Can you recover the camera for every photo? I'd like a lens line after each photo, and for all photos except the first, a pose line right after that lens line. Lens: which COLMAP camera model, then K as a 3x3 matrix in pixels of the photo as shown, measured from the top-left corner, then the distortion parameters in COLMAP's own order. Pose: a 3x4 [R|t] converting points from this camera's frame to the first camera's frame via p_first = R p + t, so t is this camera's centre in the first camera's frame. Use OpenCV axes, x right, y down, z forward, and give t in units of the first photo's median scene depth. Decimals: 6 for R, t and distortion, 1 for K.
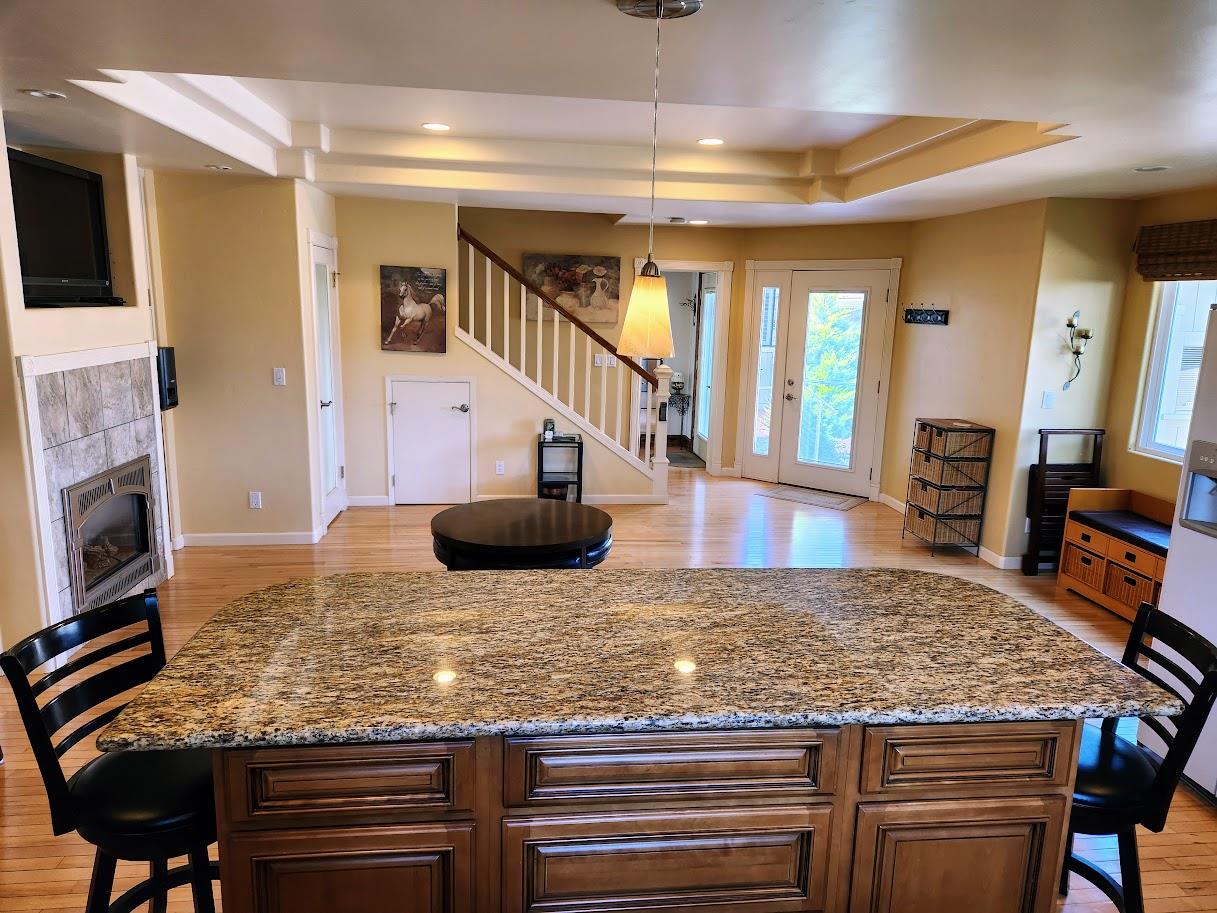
lens RADIAL K [[812.5, 0, 615.8], [0, 812.5, 461.0], [0, 0, 1]] dist [0.066442, -0.049066]
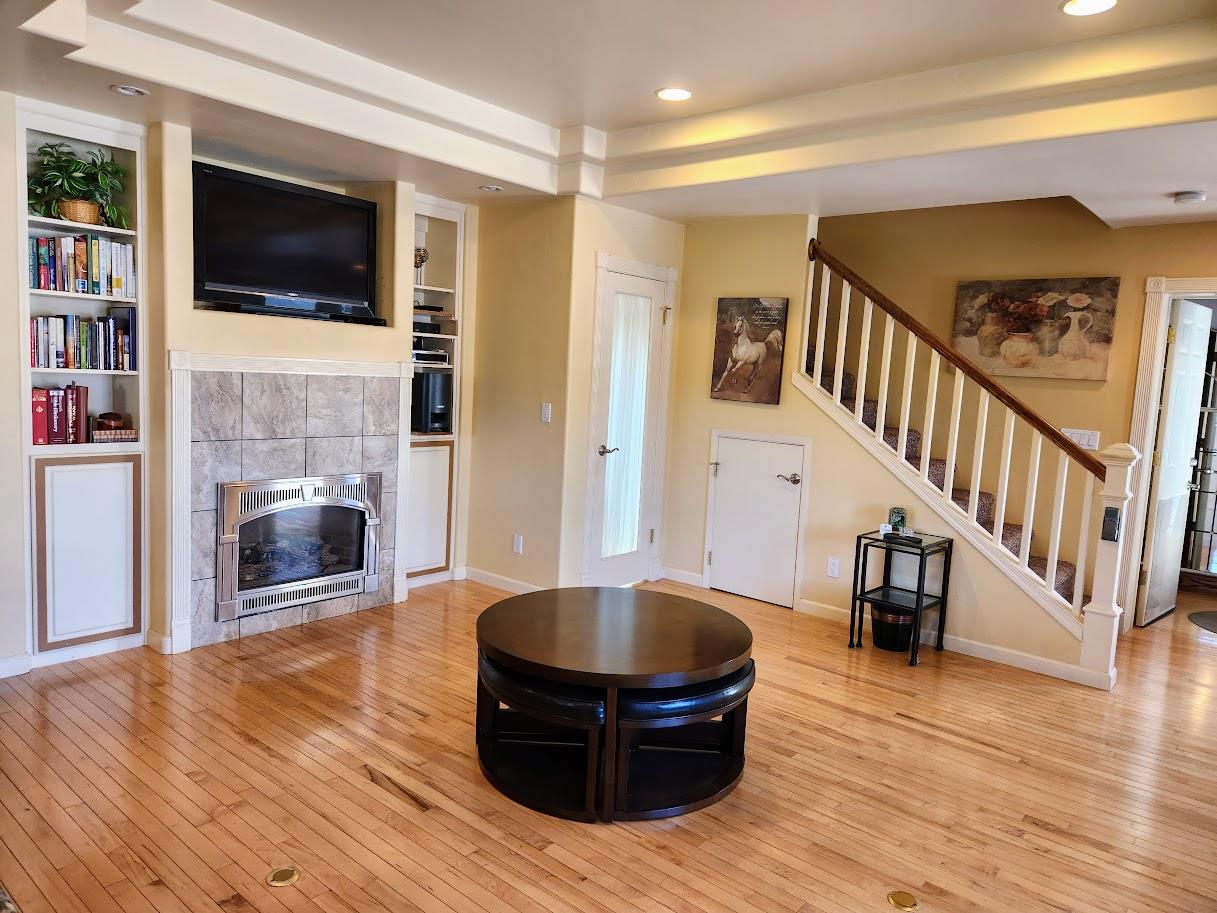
lens RADIAL K [[812.5, 0, 618.1], [0, 812.5, 455.0], [0, 0, 1]] dist [0.066442, -0.049066]
pose [[0.685609, 0.084189, -0.723085, 0.256342], [-0.173281, 0.983614, -0.049778, -0.021626], [0.707046, 0.159426, 0.688963, 0.378432]]
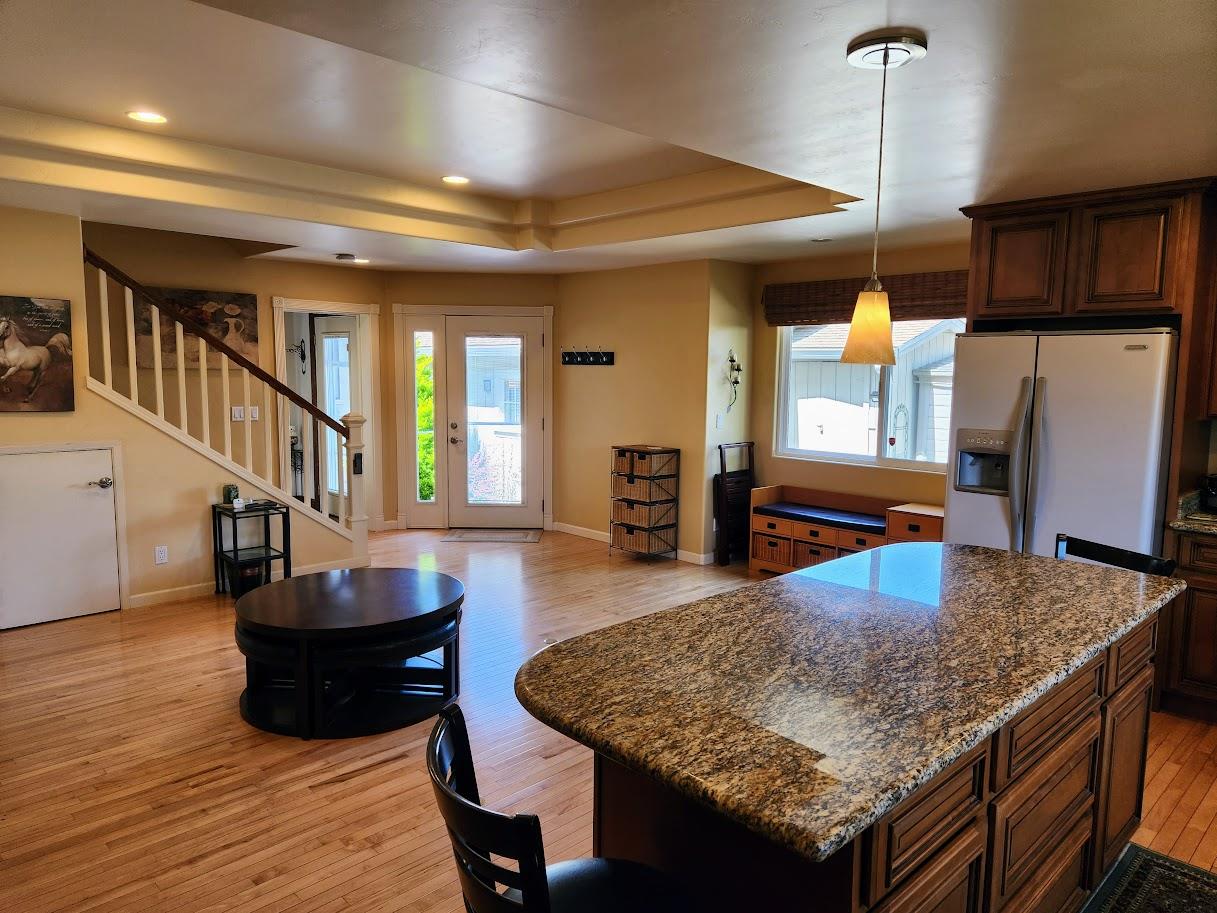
lens RADIAL K [[812.5, 0, 614.0], [0, 812.5, 460.1], [0, 0, 1]] dist [0.066442, -0.049066]
pose [[0.791403, -0.089294, 0.604738, -0.287899], [0.129507, 0.991309, -0.023108, -0.007179], [-0.597419, 0.096606, 0.796089, 0.110877]]
